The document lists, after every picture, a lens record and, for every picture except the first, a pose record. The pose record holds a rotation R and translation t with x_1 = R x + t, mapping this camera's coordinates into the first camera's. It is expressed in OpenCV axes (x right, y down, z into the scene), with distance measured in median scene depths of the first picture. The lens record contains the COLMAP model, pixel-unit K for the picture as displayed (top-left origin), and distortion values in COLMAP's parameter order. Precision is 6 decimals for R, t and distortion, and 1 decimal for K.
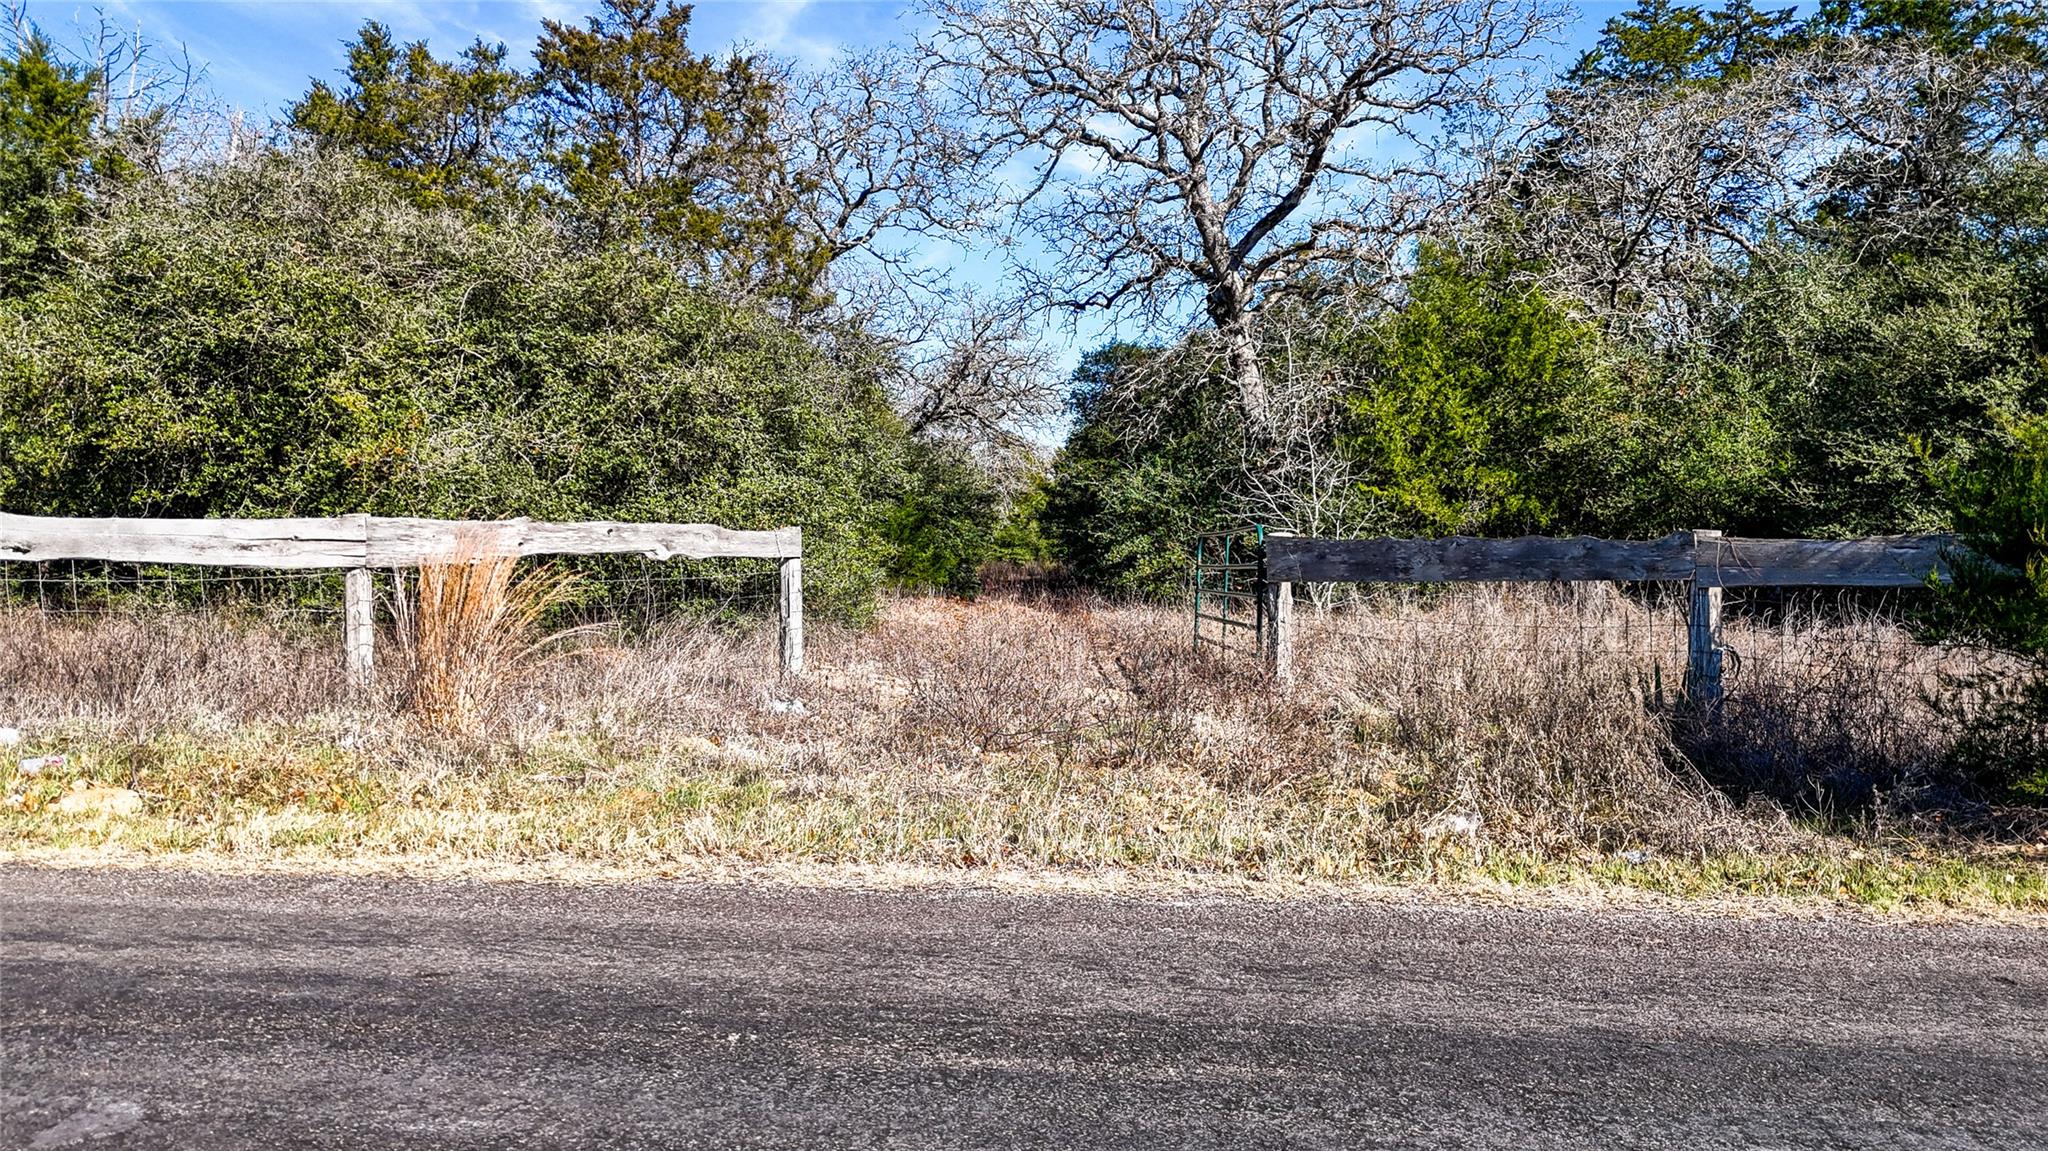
lens RADIAL K [[1477.2, 0, 1024.0], [0, 1477.2, 575.5], [0, 0, 1]] dist [0.085066, -0.080385]
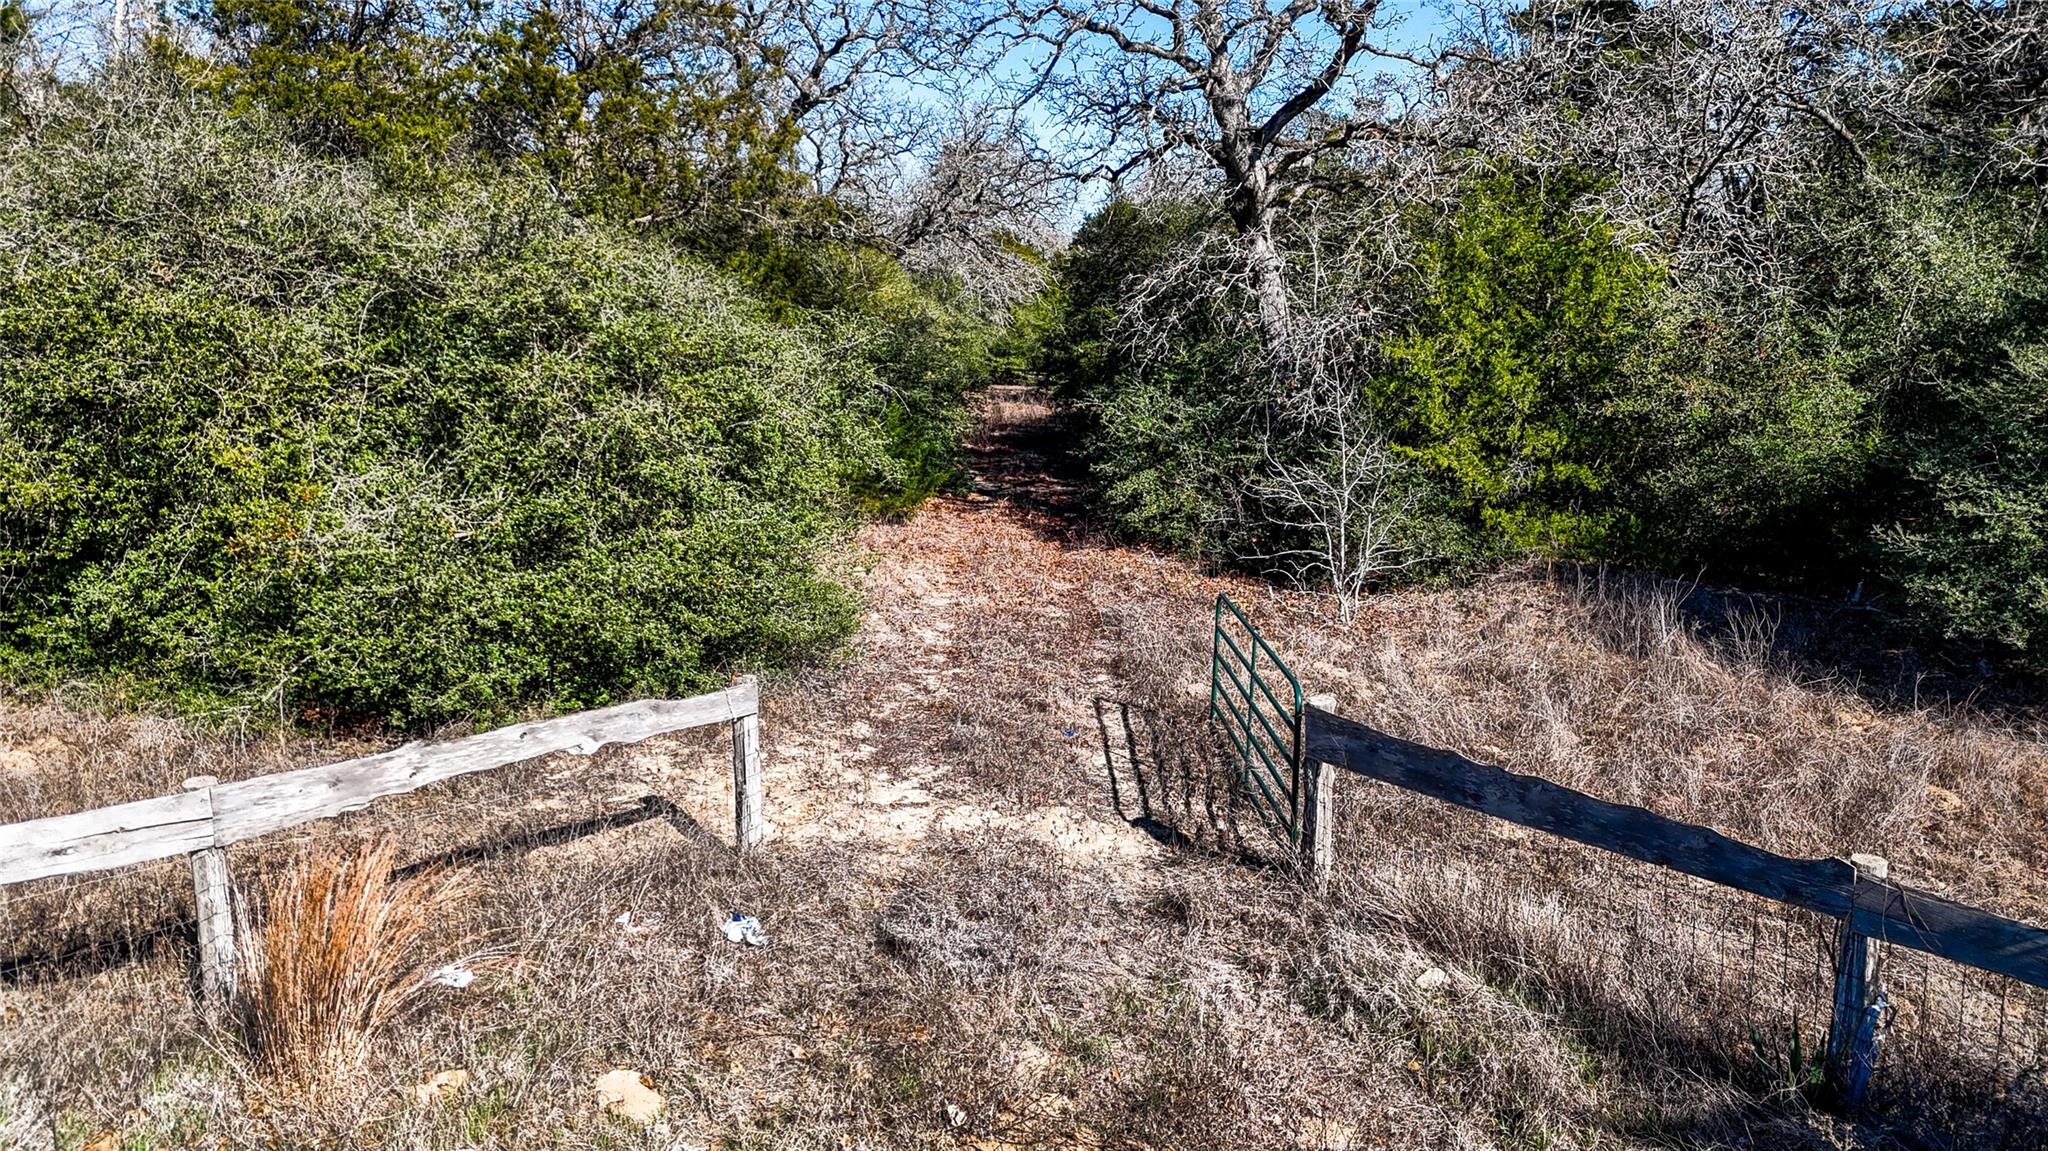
lens RADIAL K [[1477.2, 0, 1024.0], [0, 1477.2, 575.5], [0, 0, 1]] dist [0.085066, -0.080385]
pose [[0.999996, 0.000583, 0.002920, 0.000032], [-0.001060, 0.986087, 0.166227, -0.129493], [-0.002783, -0.166229, 0.986083, 0.094654]]
